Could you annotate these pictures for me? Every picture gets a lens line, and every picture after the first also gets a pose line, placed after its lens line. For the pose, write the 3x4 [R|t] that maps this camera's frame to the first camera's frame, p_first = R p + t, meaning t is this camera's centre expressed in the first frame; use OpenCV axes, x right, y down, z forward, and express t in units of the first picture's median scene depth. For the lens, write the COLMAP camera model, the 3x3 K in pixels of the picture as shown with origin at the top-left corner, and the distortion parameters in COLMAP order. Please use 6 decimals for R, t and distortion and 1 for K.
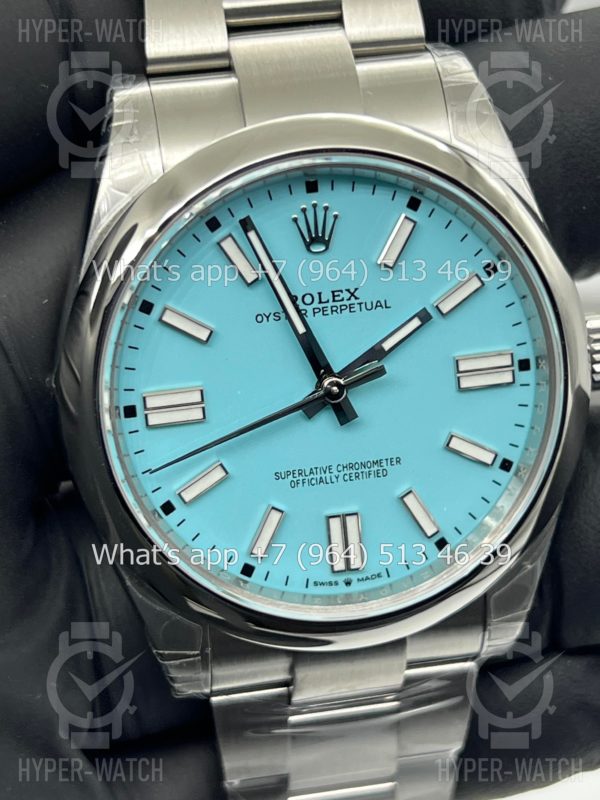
lens RADIAL K [[1817.1, 0, 282.8], [0, 1817.1, 399.3], [0, 0, 1]] dist [0.210030, 0.000000]
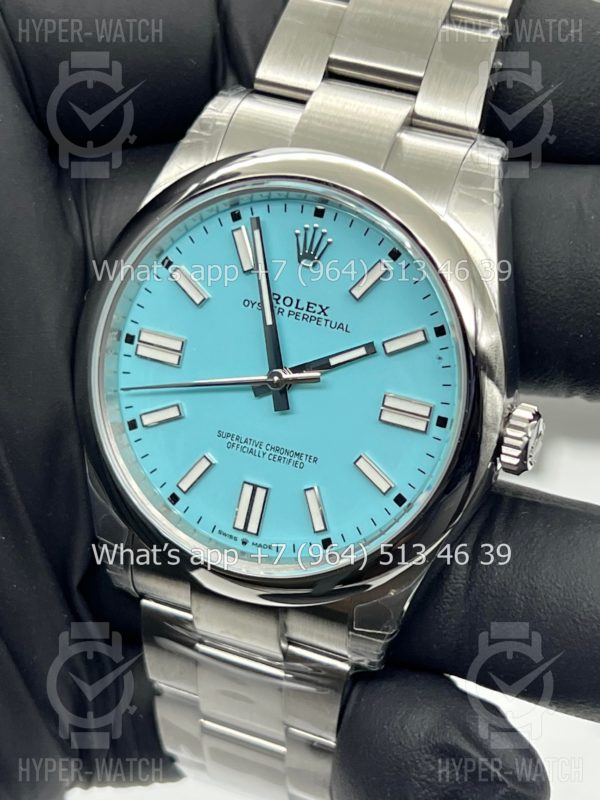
lens RADIAL K [[1817.1, 0, 315.5], [0, 1817.1, 409.1], [0, 0, 1]] dist [0.210030, 0.000000]
pose [[0.830024, 0.342443, -0.440219, 0.572023], [-0.368523, 0.929198, 0.027974, -0.029515], [0.418630, 0.139012, 0.897454, -0.047995]]
